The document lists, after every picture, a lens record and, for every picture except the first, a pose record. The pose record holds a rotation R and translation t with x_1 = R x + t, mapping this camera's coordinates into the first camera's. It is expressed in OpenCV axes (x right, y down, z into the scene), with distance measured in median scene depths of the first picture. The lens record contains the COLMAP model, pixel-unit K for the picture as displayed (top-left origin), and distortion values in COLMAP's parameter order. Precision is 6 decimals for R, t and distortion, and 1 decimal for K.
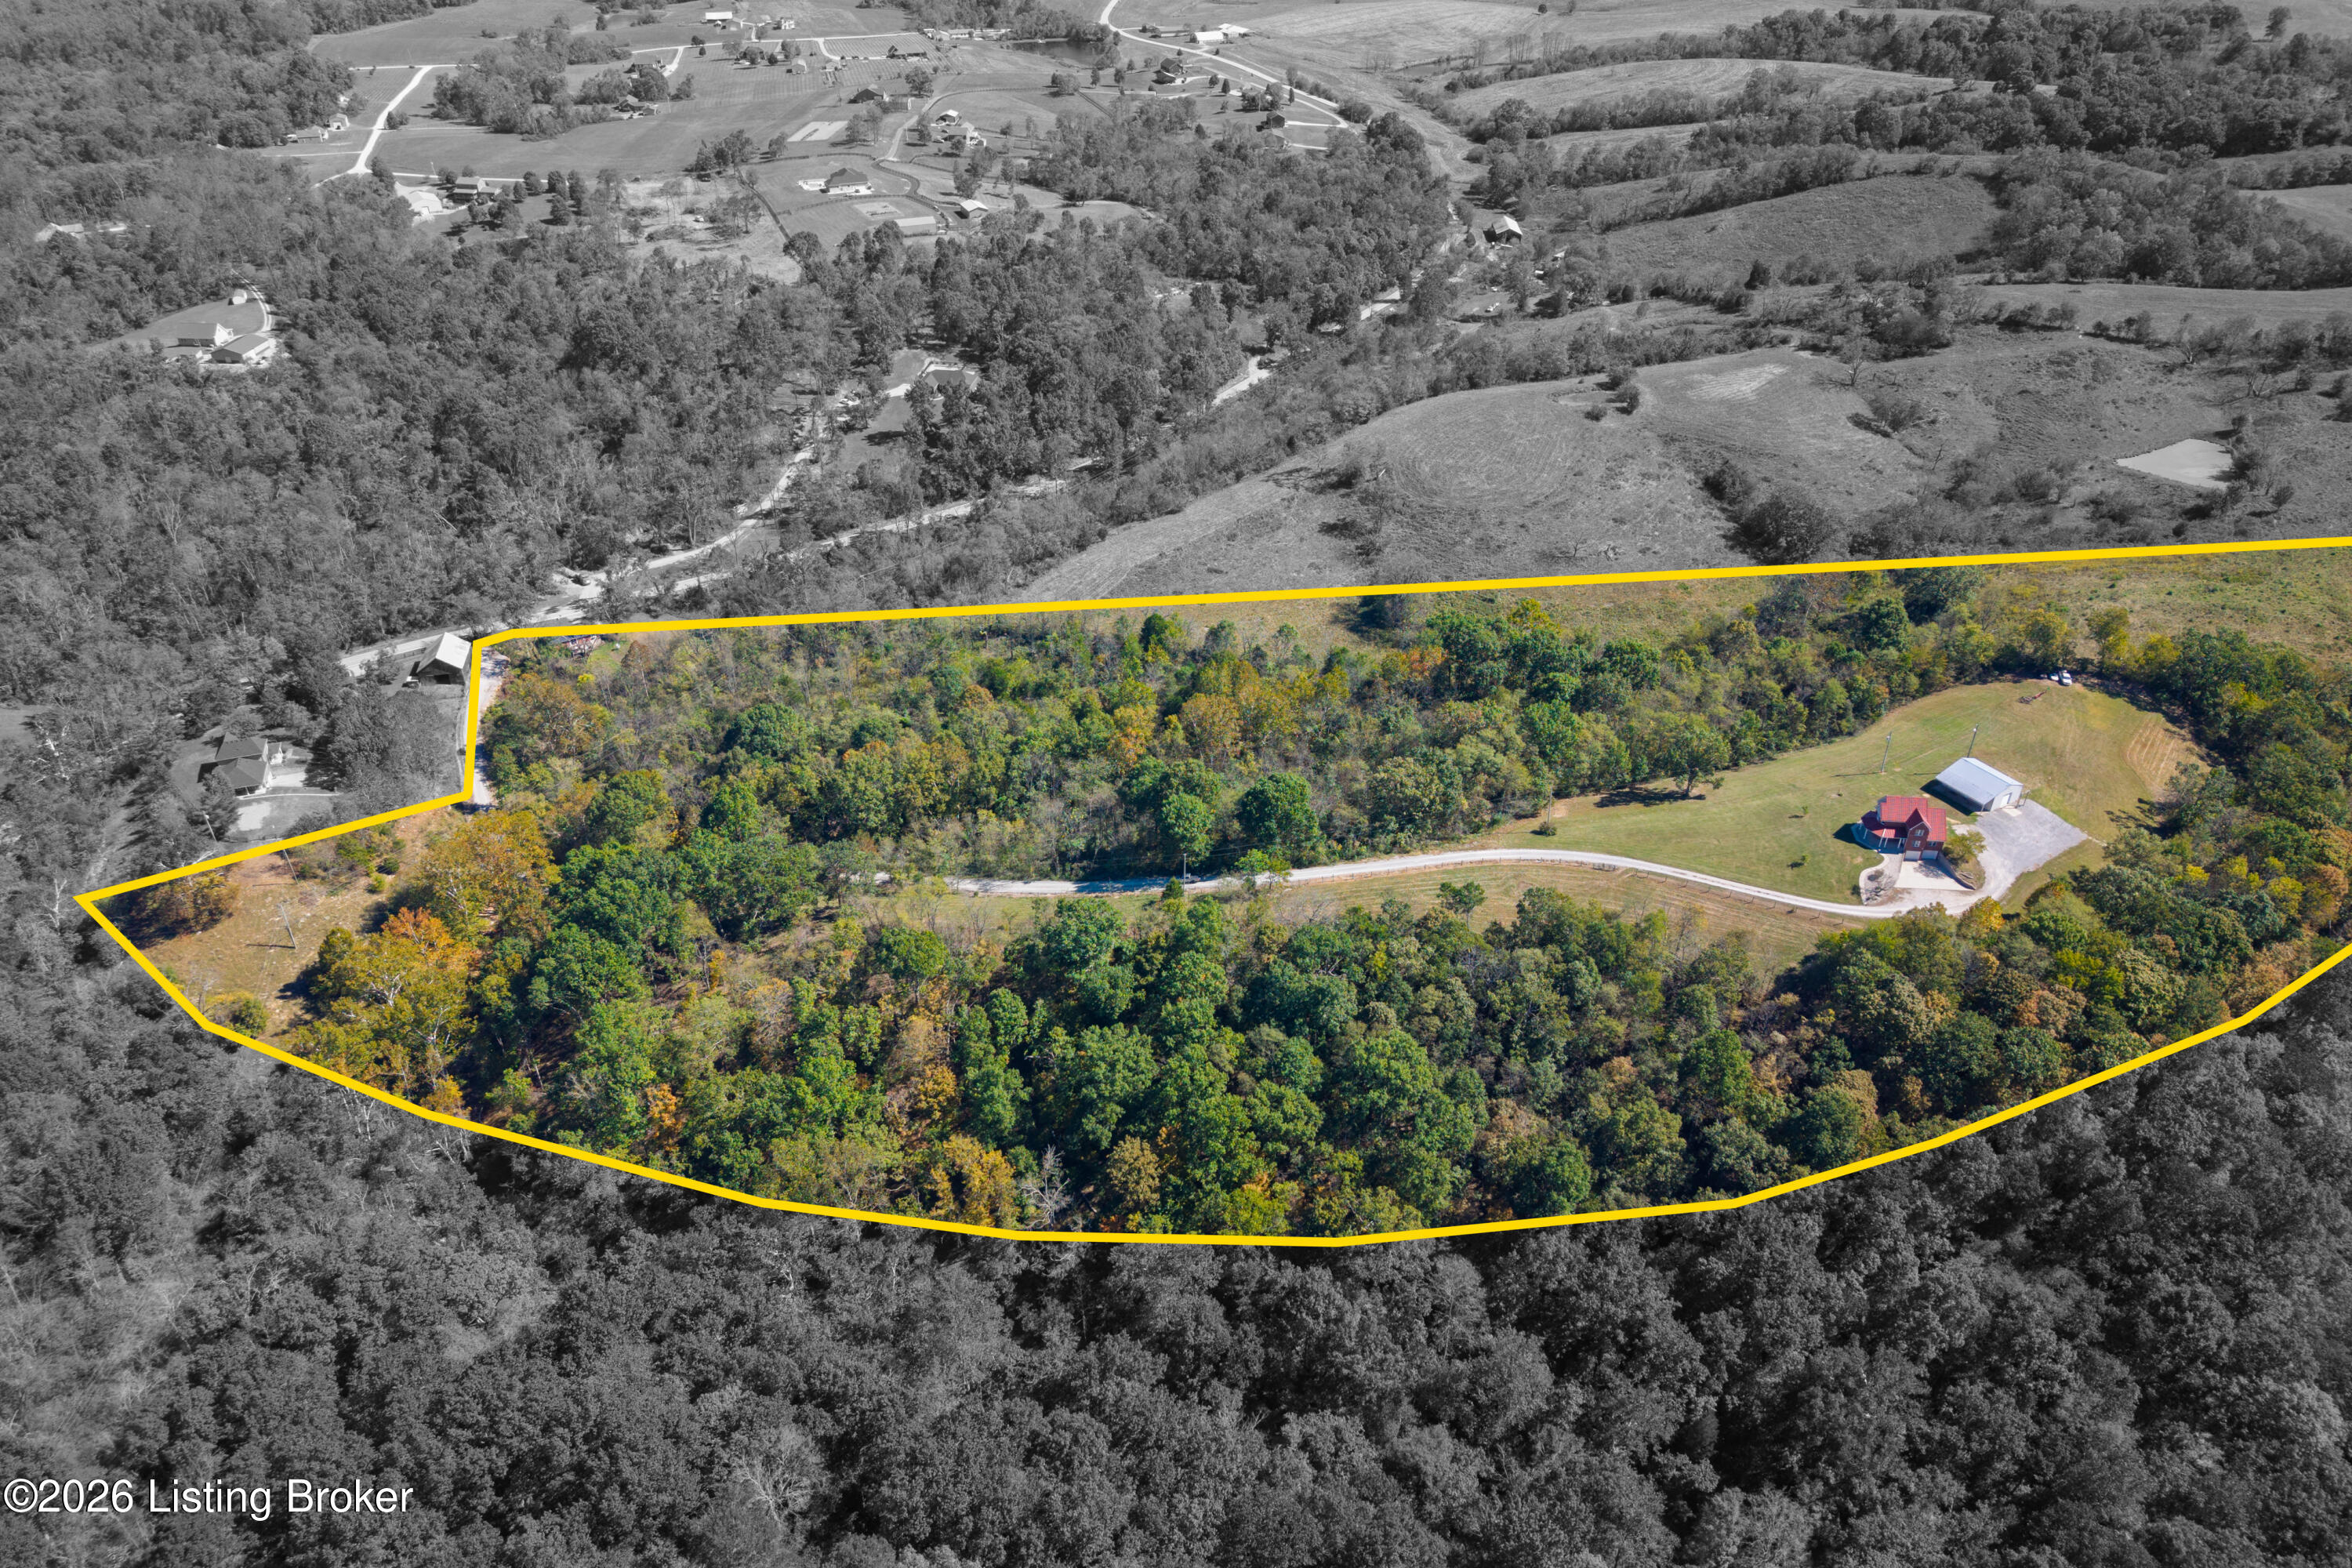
lens RADIAL K [[1573.4, 0, 1176.0], [0, 1573.4, 784.0], [0, 0, 1]] dist [0.026209, -0.022503]
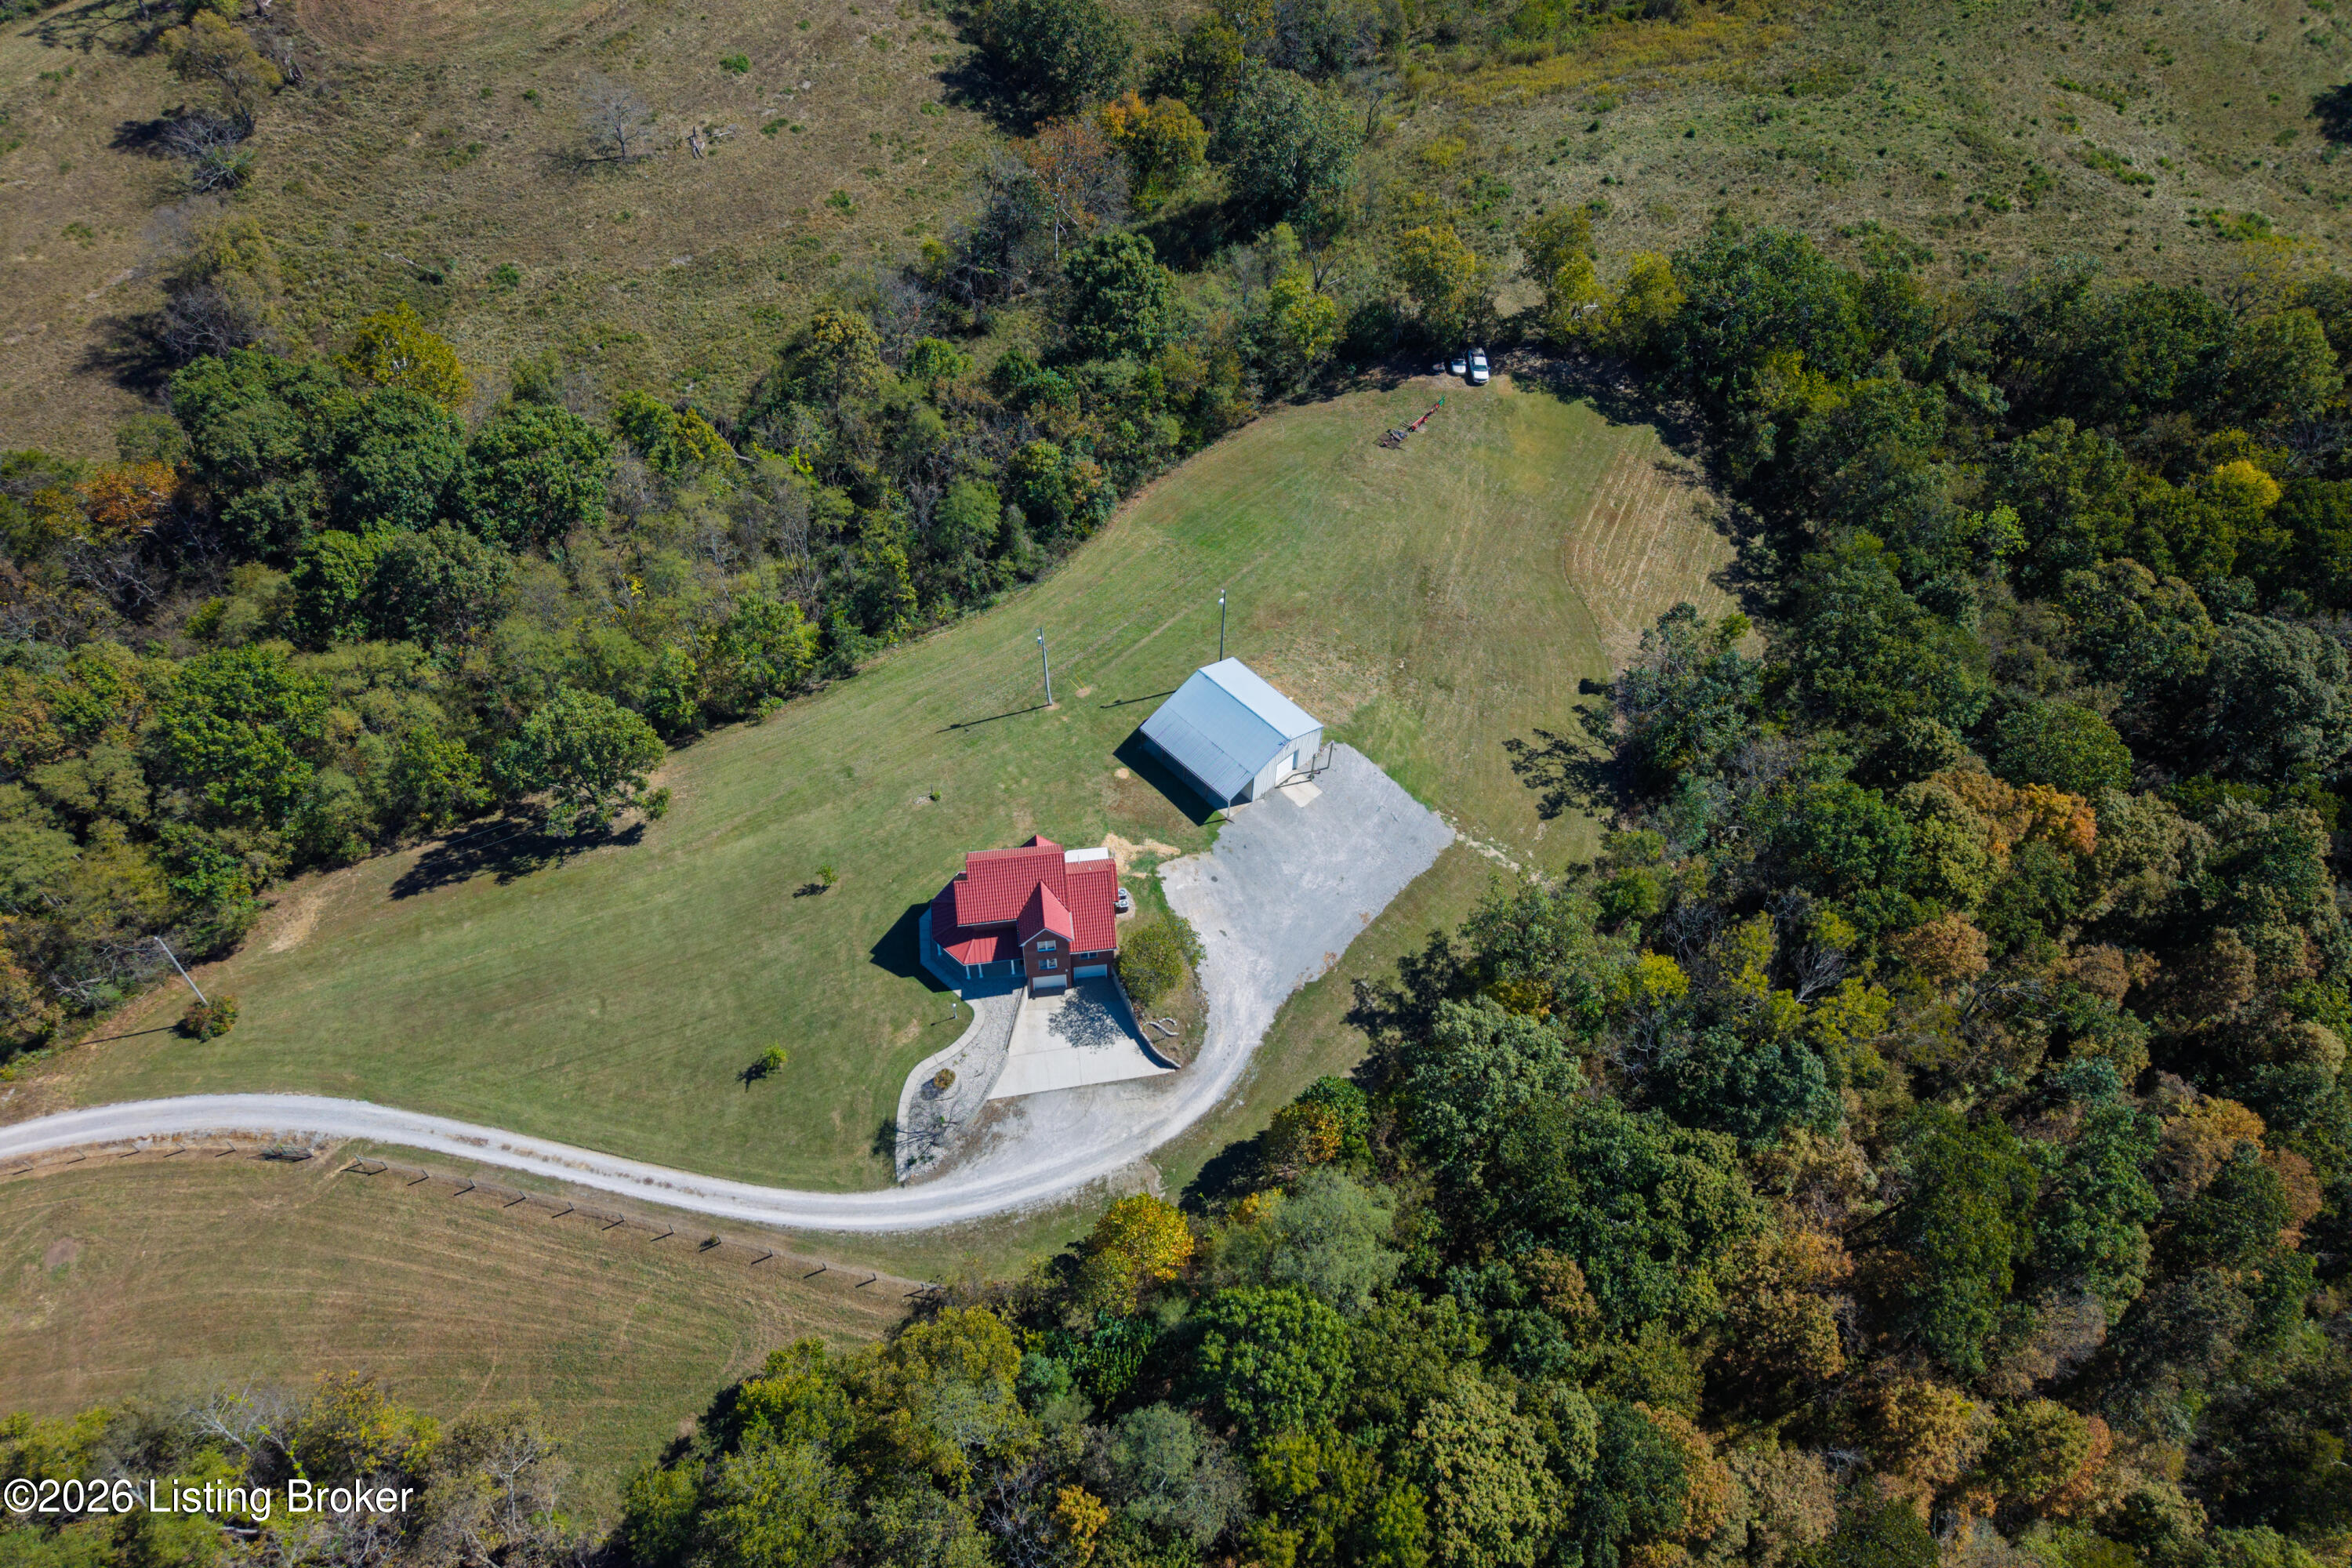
lens RADIAL K [[1573.4, 0, 1176.0], [0, 1573.4, 784.0], [0, 0, 1]] dist [0.026209, -0.022503]
pose [[0.972646, -0.170640, 0.157613, 0.416241], [0.115999, 0.944650, 0.306888, -0.120186], [-0.201257, -0.280210, 0.938604, 0.583564]]
